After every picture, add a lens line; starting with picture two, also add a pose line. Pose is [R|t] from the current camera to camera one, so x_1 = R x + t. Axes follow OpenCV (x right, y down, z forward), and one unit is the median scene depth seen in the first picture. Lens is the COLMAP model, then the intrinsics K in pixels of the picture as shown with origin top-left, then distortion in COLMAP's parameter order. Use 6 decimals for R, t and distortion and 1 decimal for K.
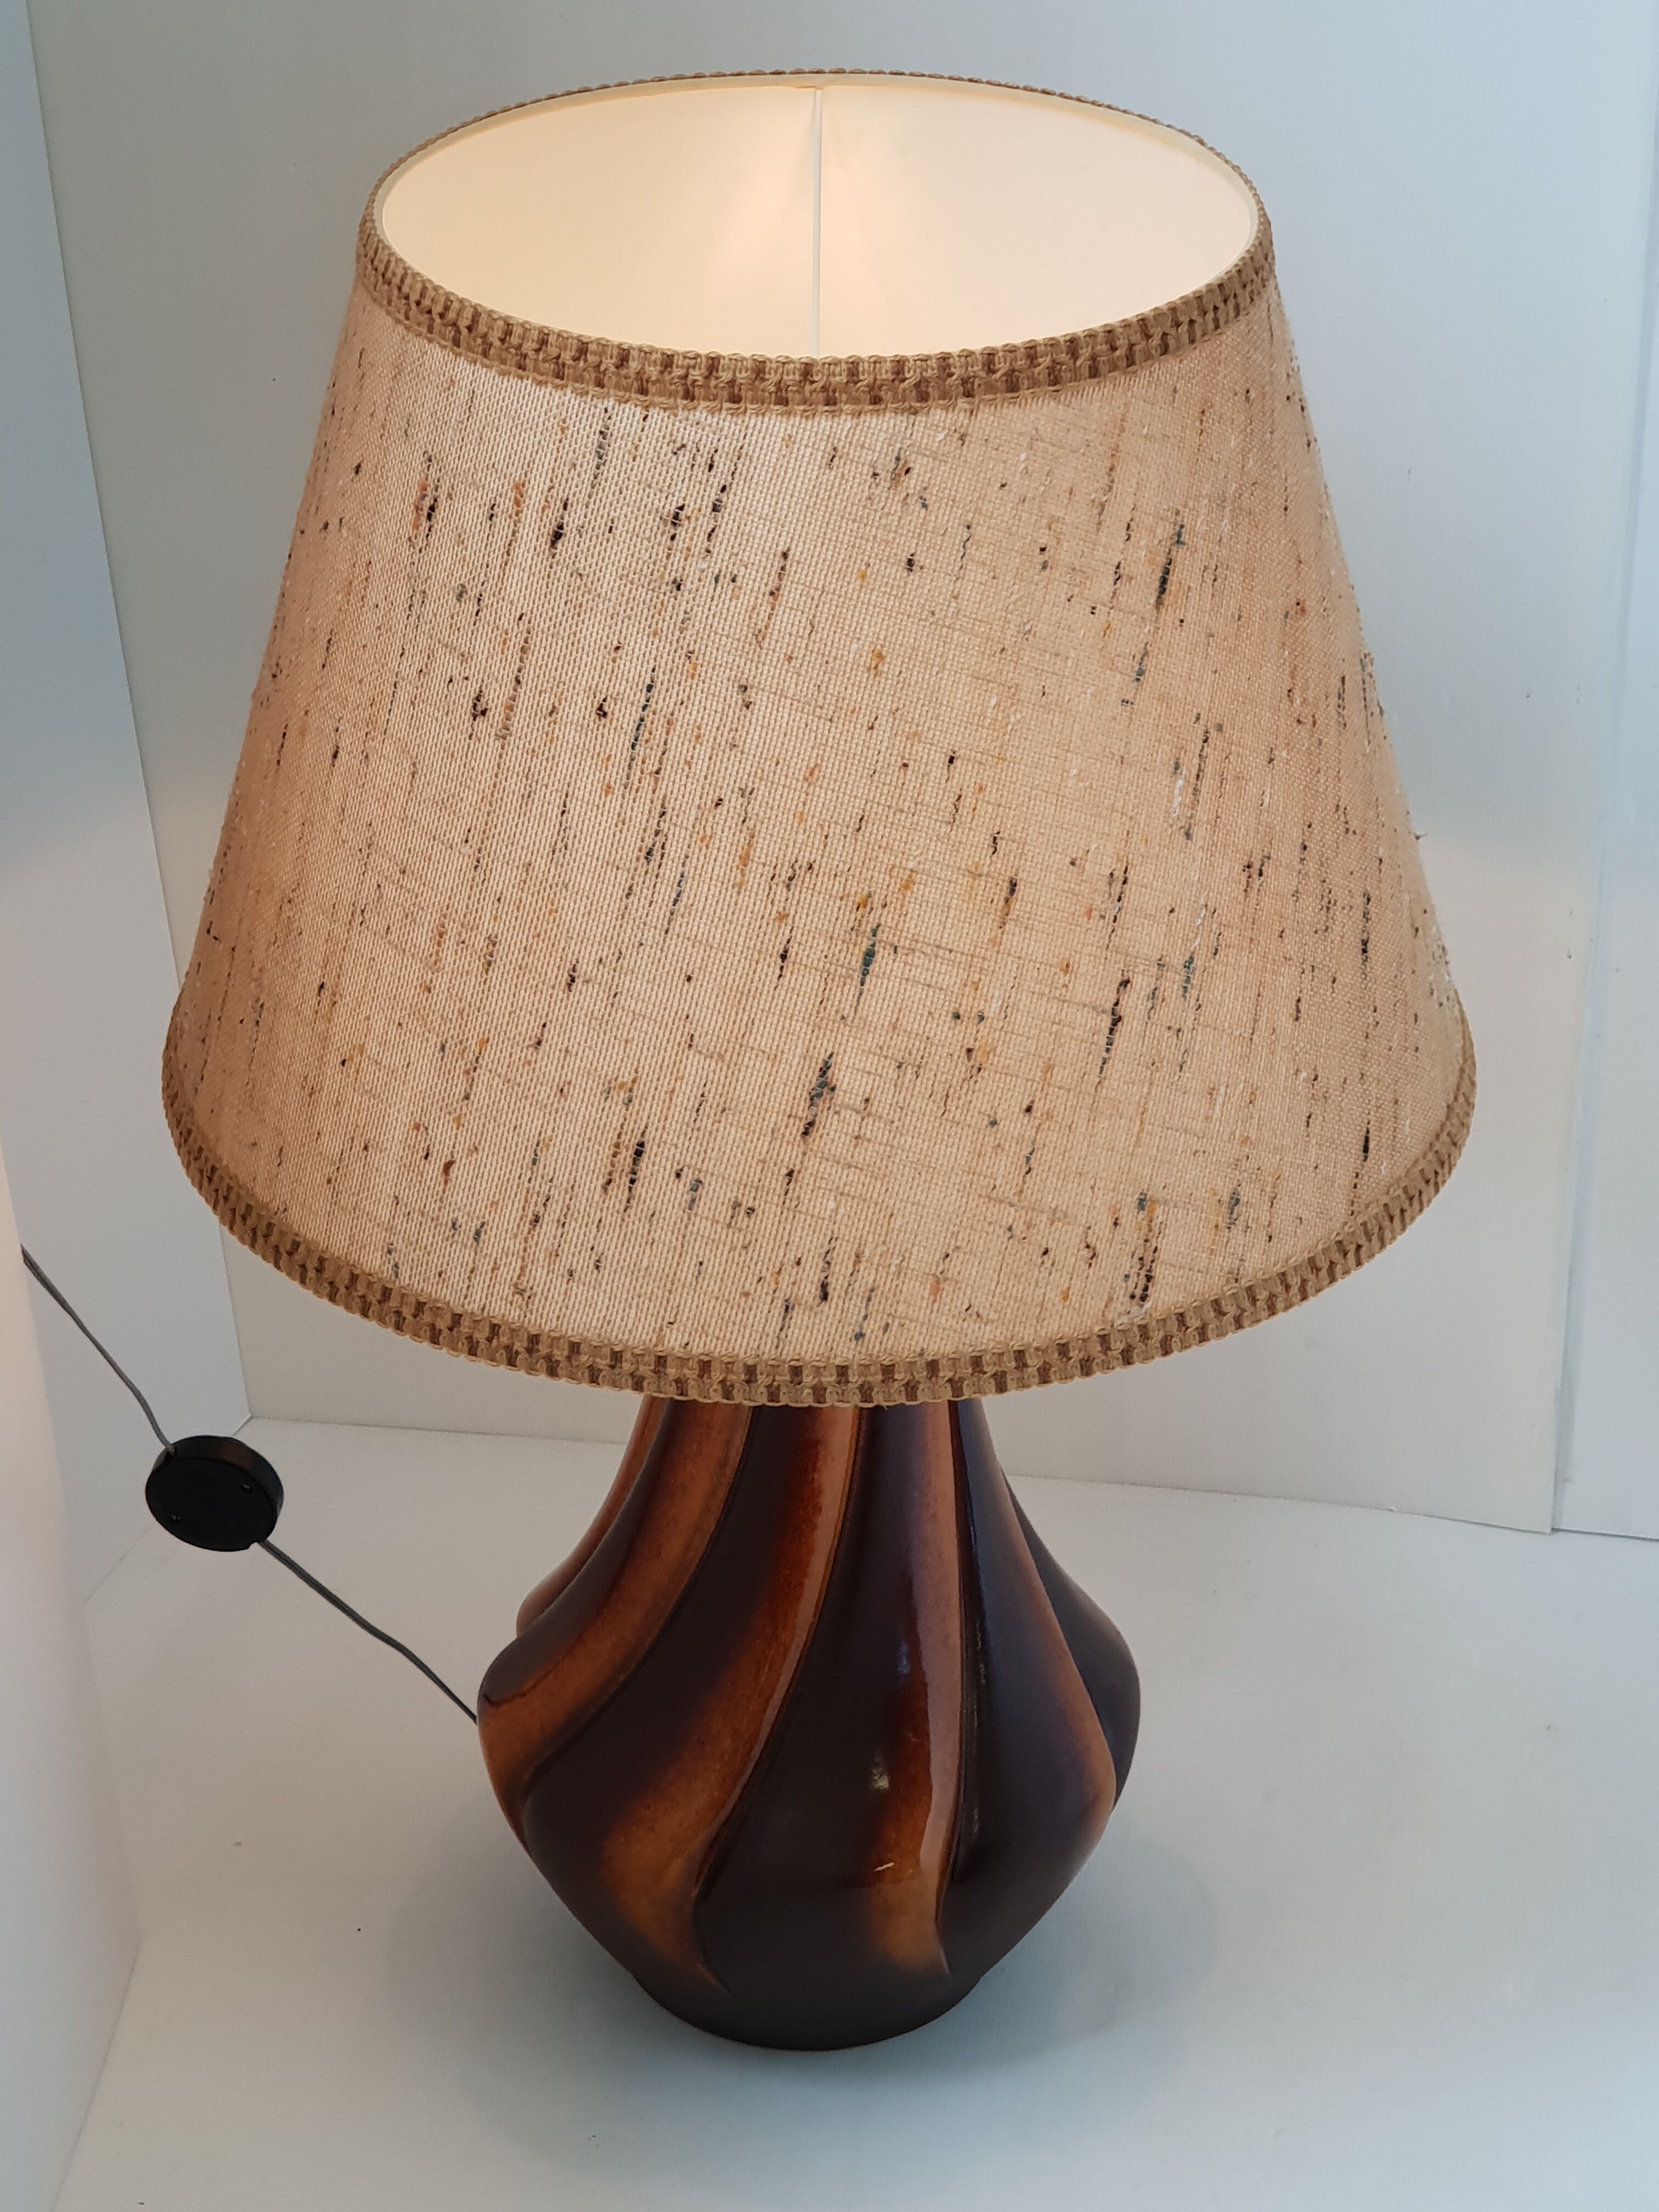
lens RADIAL K [[3352.2, 0, 829.5], [0, 3352.2, 1106.0], [0, 0, 1]] dist [-0.369180, 2.803984]
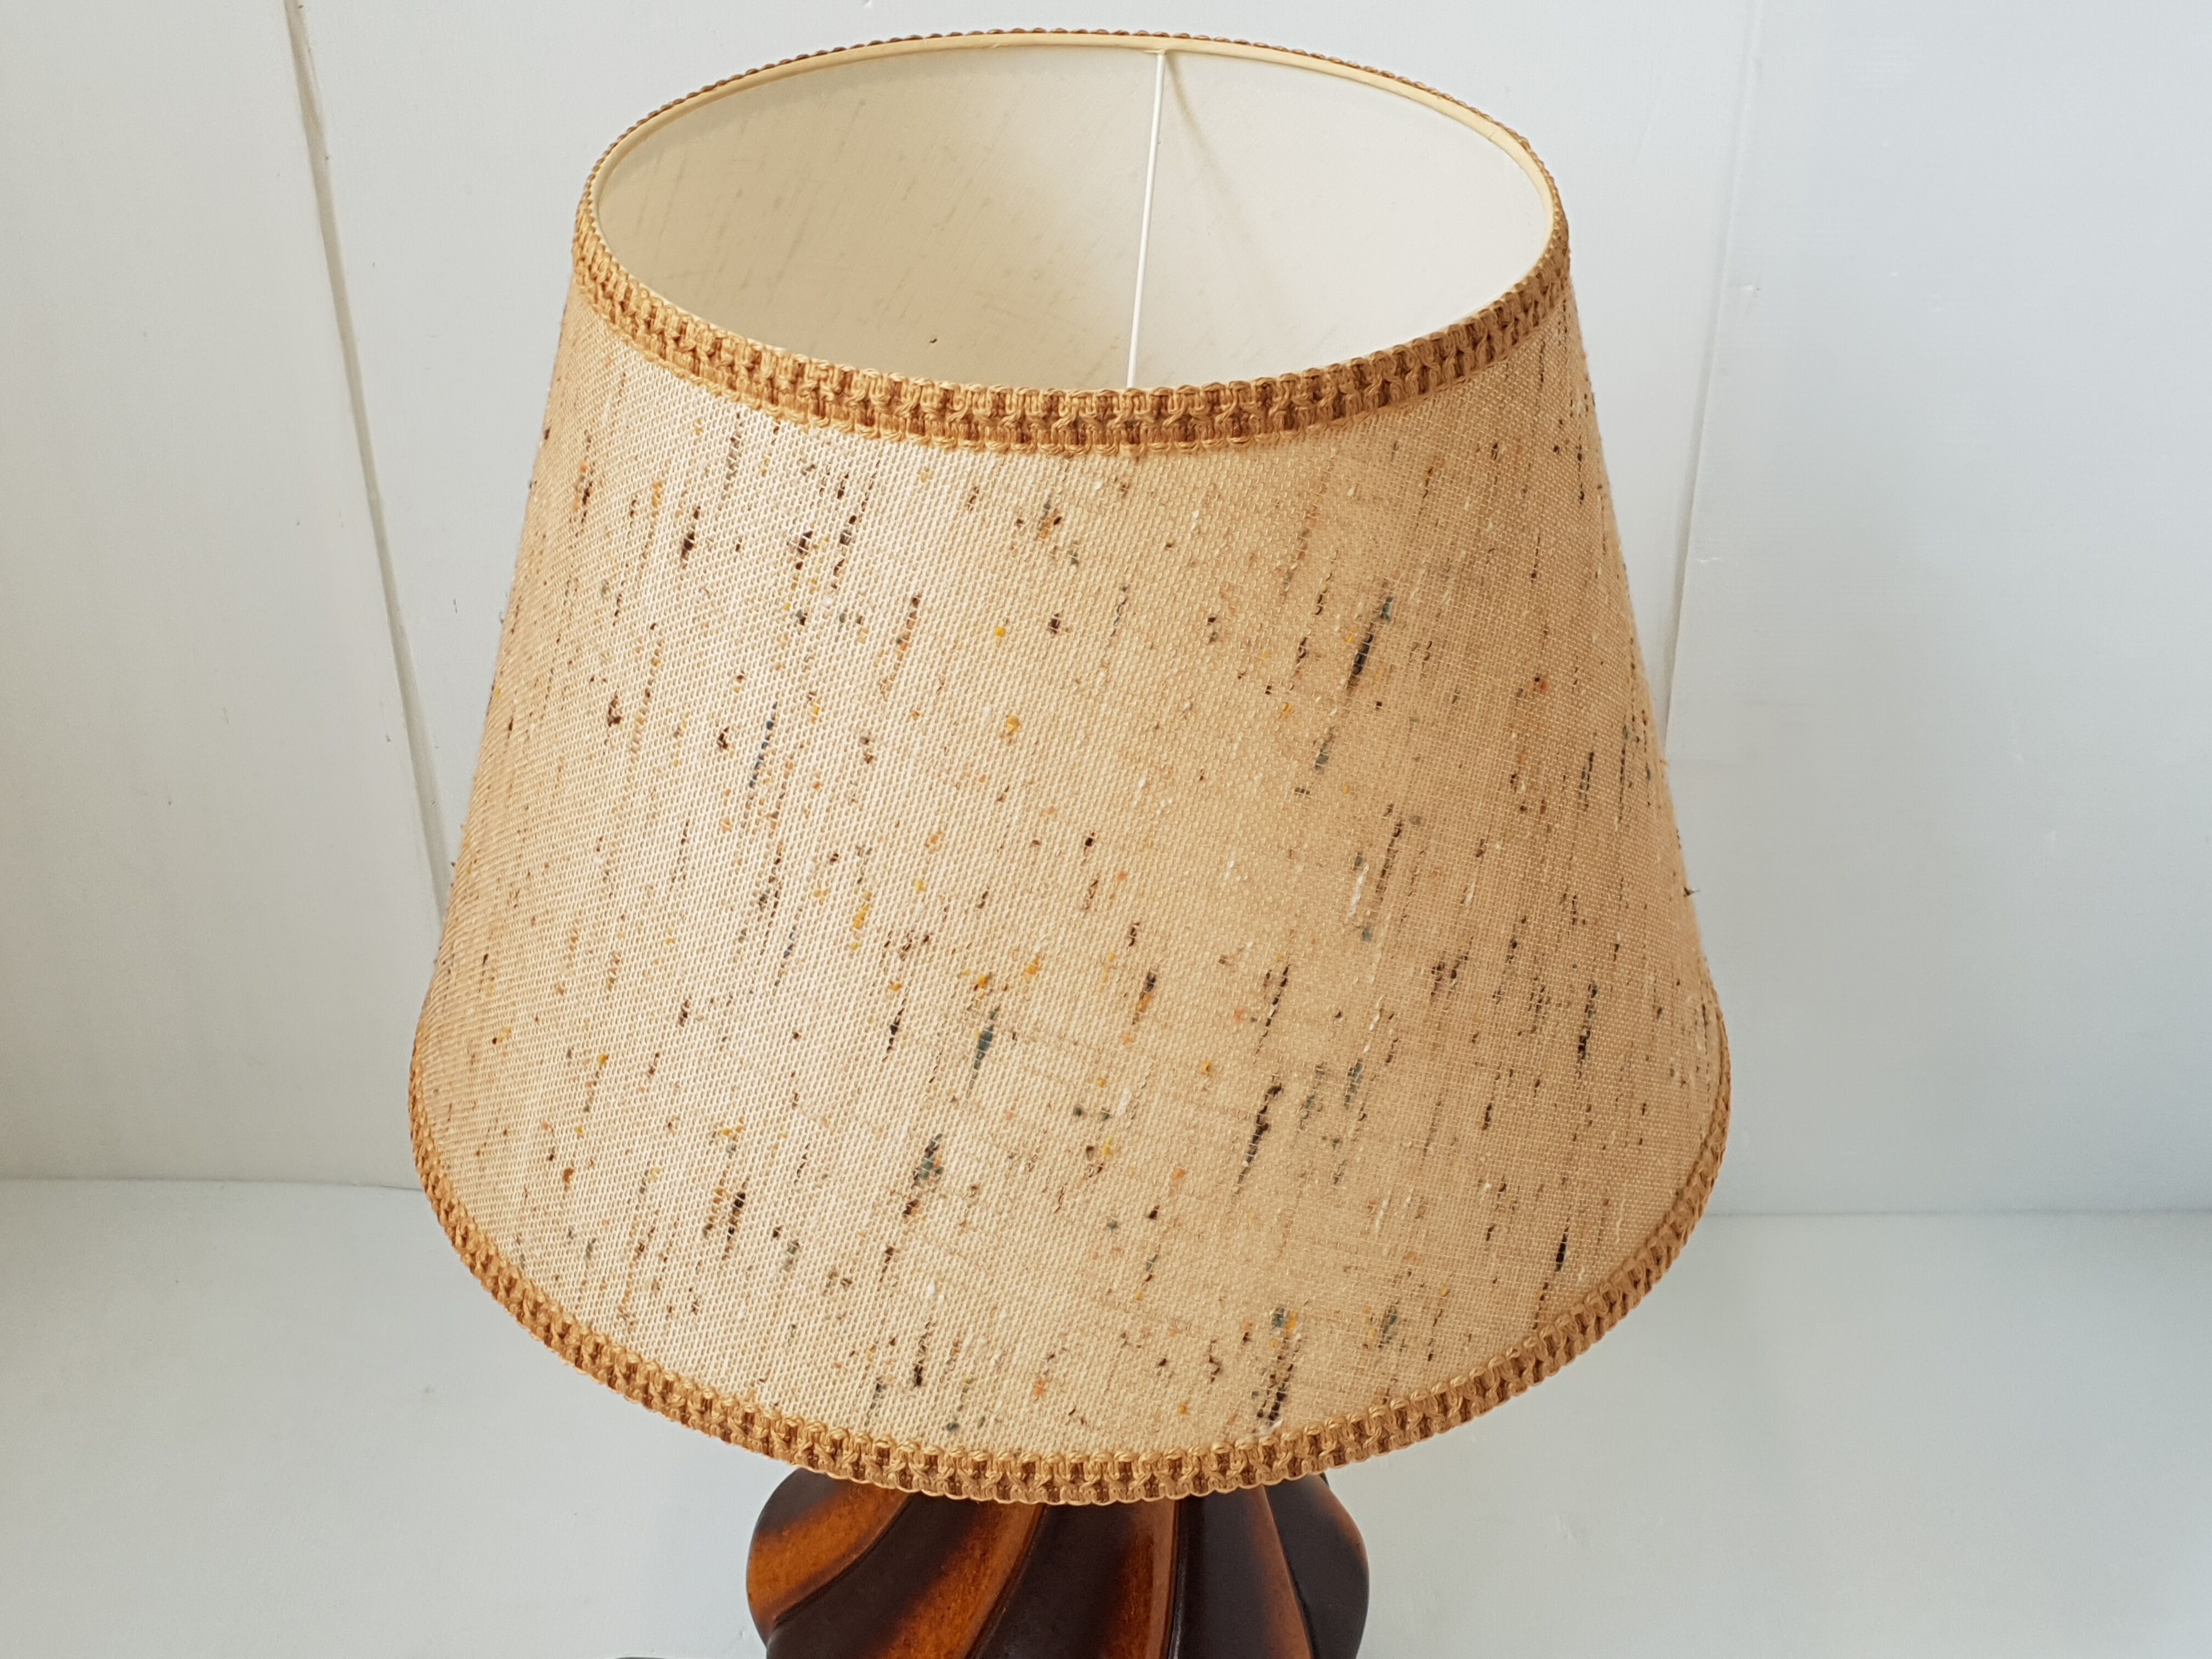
lens RADIAL K [[2449.7, 0, 1106.0], [0, 2449.7, 829.5], [0, 0, 1]] dist [0.085810, -0.006592]
pose [[0.985806, 0.115051, -0.122267, 0.118001], [-0.112617, 0.993281, 0.026658, -0.121626], [0.124512, -0.012511, 0.992139, 0.335712]]
